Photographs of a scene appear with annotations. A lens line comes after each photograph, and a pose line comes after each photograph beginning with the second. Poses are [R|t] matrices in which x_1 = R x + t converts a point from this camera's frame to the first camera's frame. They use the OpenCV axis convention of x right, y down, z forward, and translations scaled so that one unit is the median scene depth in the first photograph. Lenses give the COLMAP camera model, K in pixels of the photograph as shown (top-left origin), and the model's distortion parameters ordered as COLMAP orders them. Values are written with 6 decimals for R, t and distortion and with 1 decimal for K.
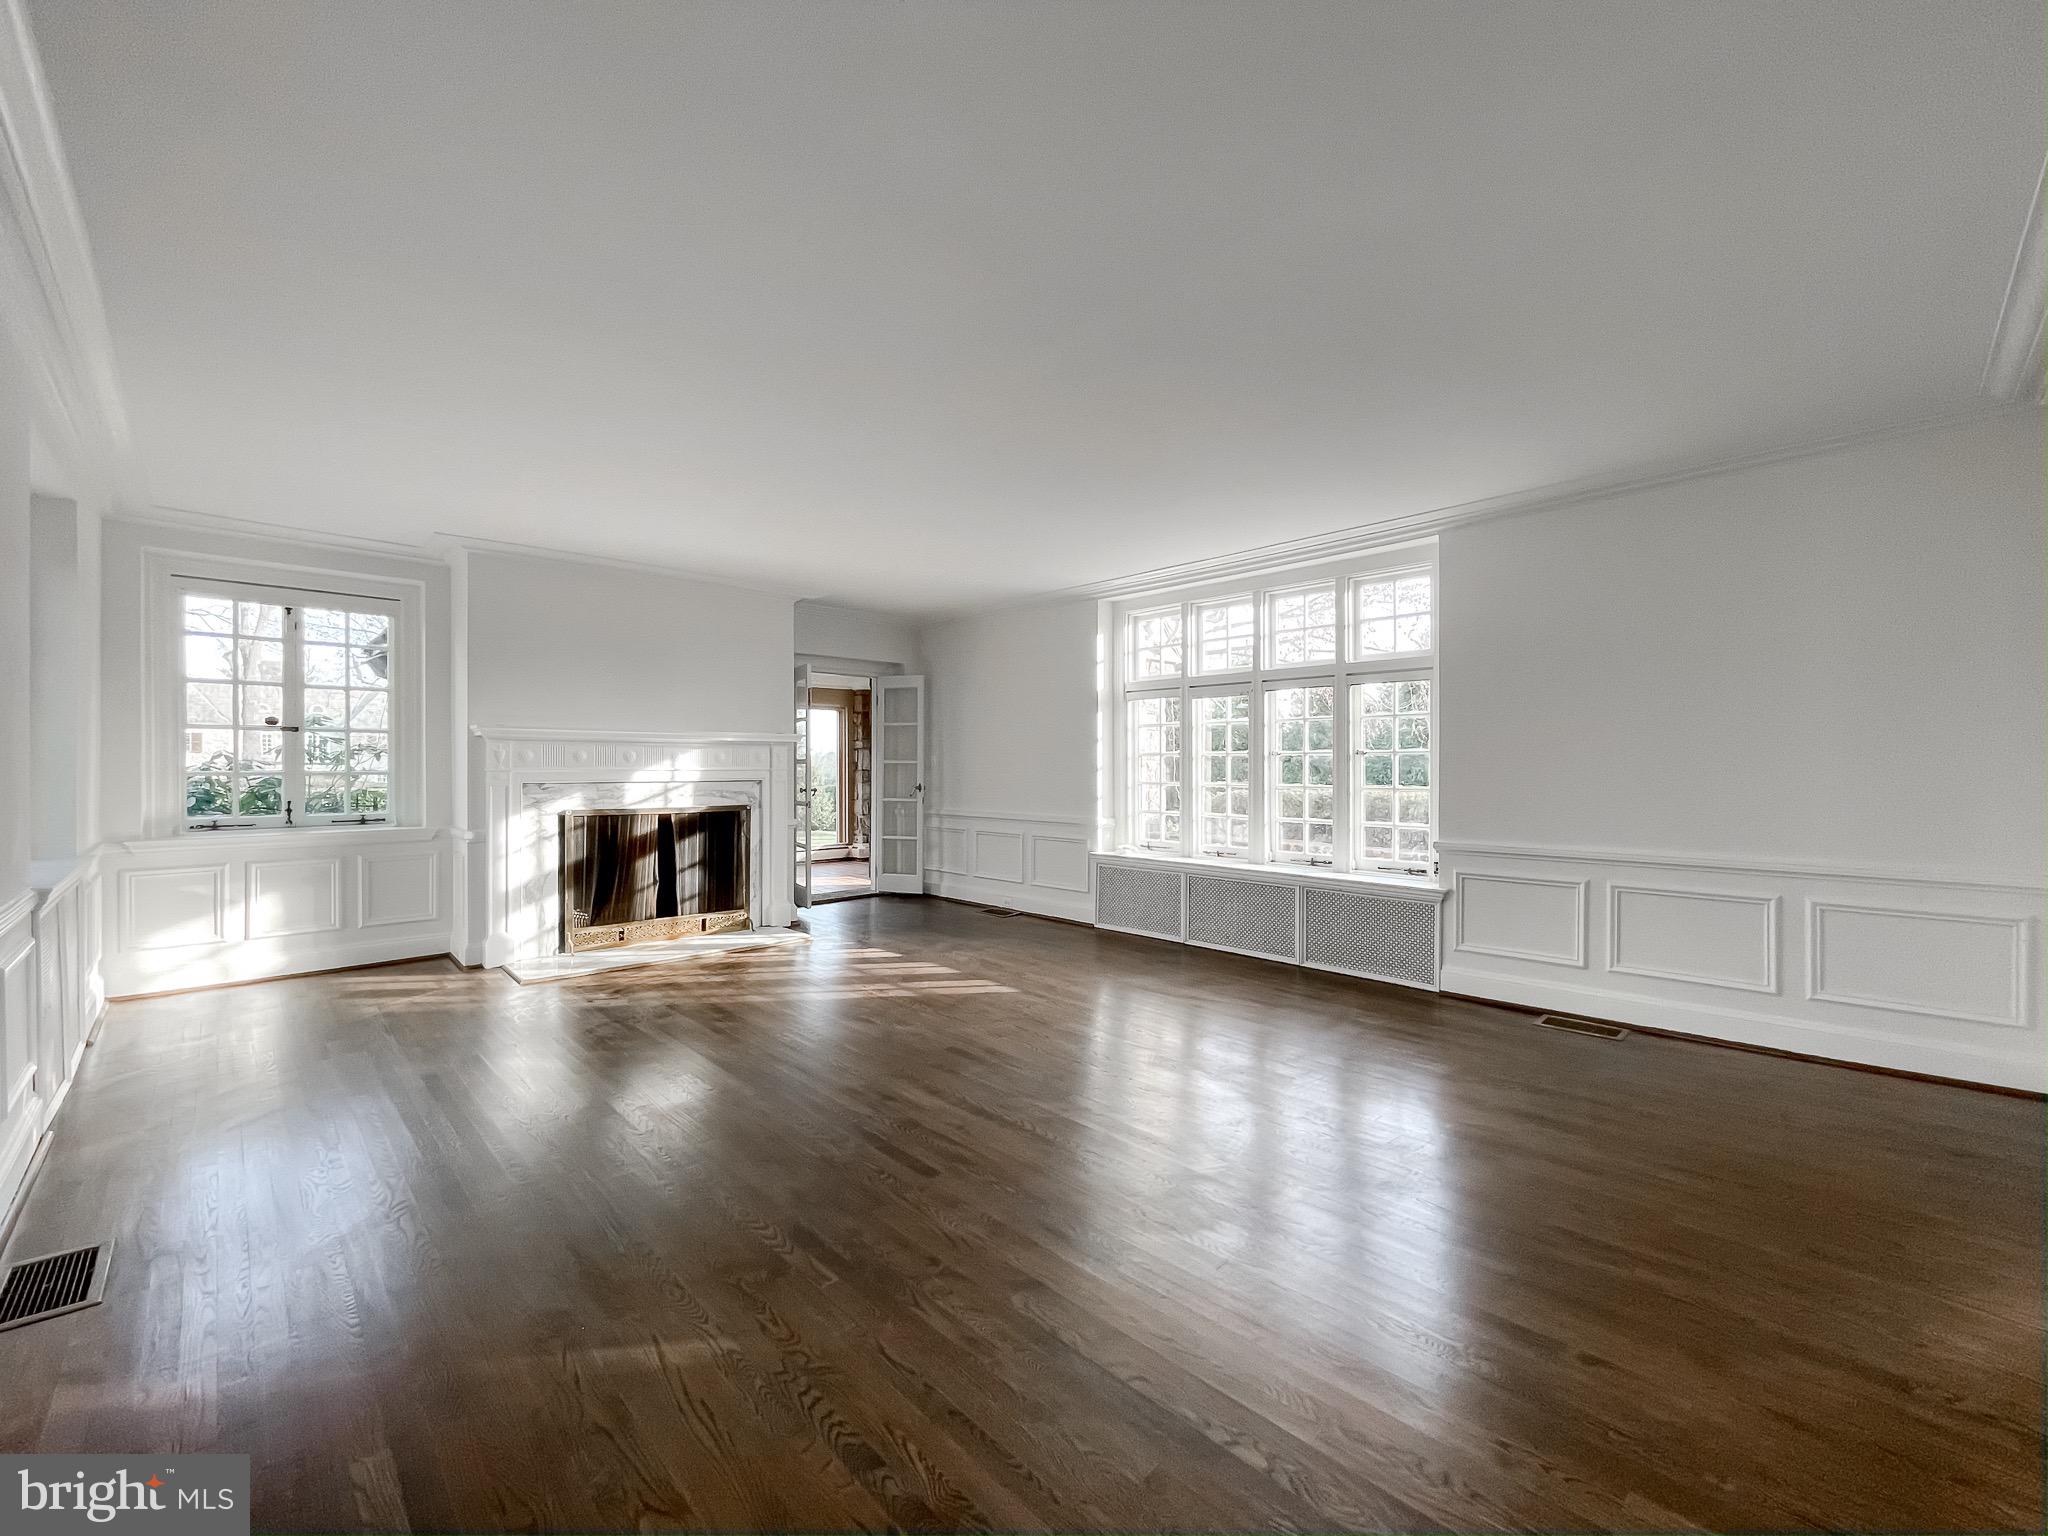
lens RADIAL K [[820.6, 0, 1024.0], [0, 820.6, 768.0], [0, 0, 1]] dist [-0.000583, -0.000022]
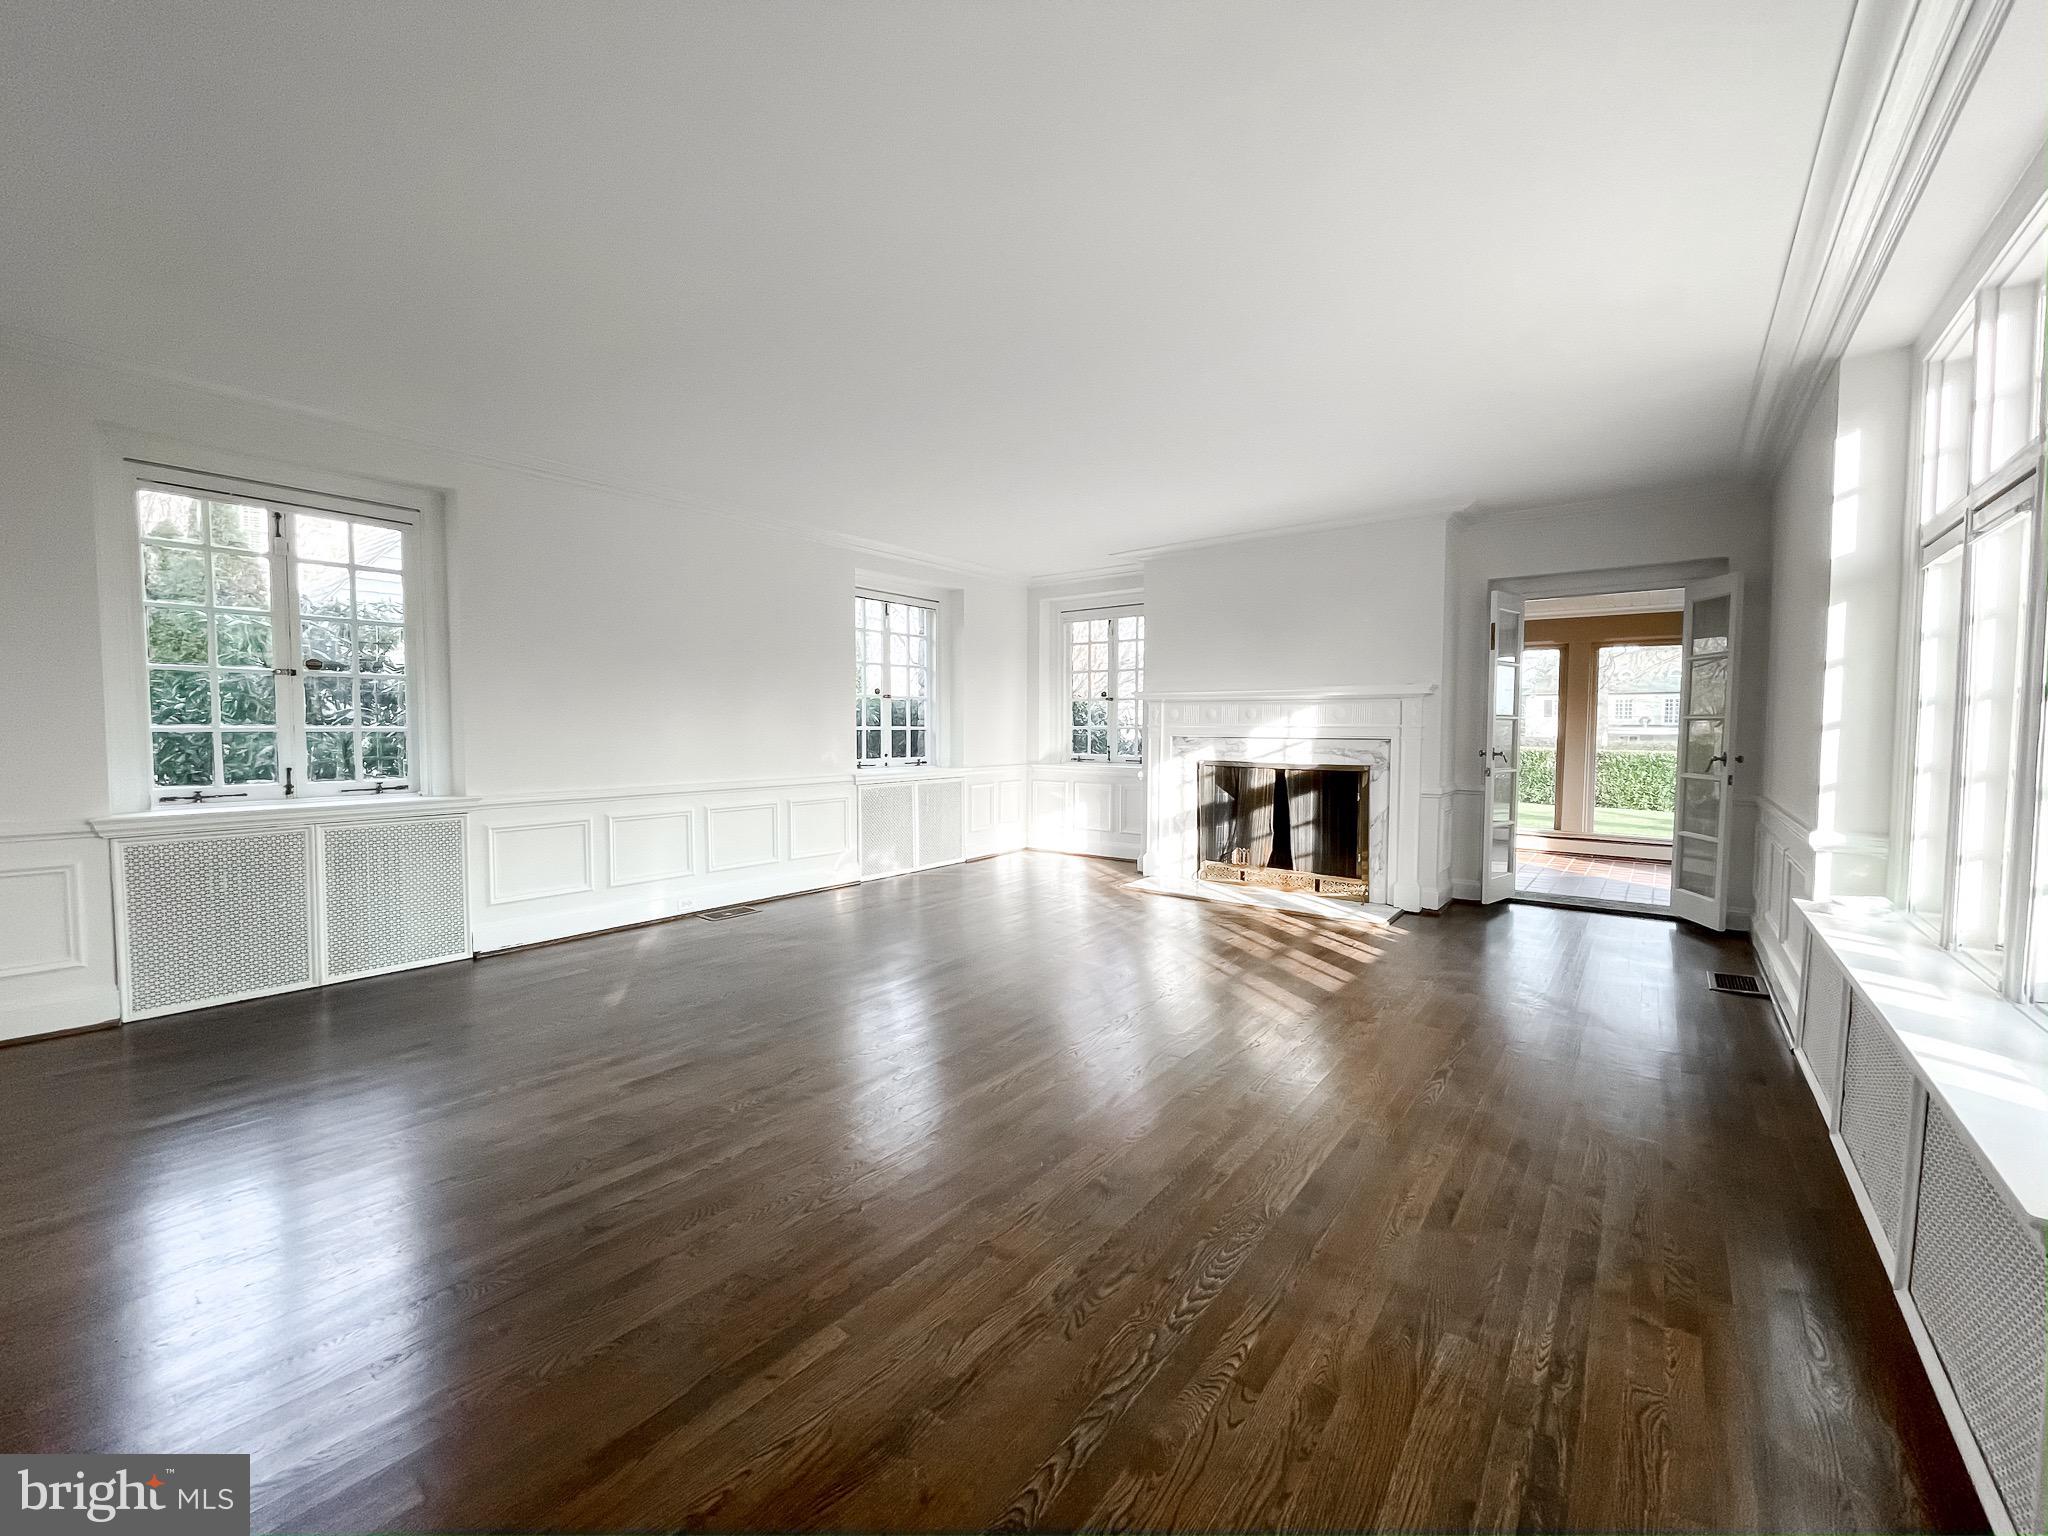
lens RADIAL K [[831.3, 0, 1012.8], [0, 831.3, 768.7], [0, 0, 1]] dist [-0.000535, -0.000034]
pose [[0.141366, 0.053102, -0.988532, 0.551495], [-0.003698, 0.998582, 0.053113, 0.001061], [0.989950, -0.003852, 0.141362, 0.519358]]
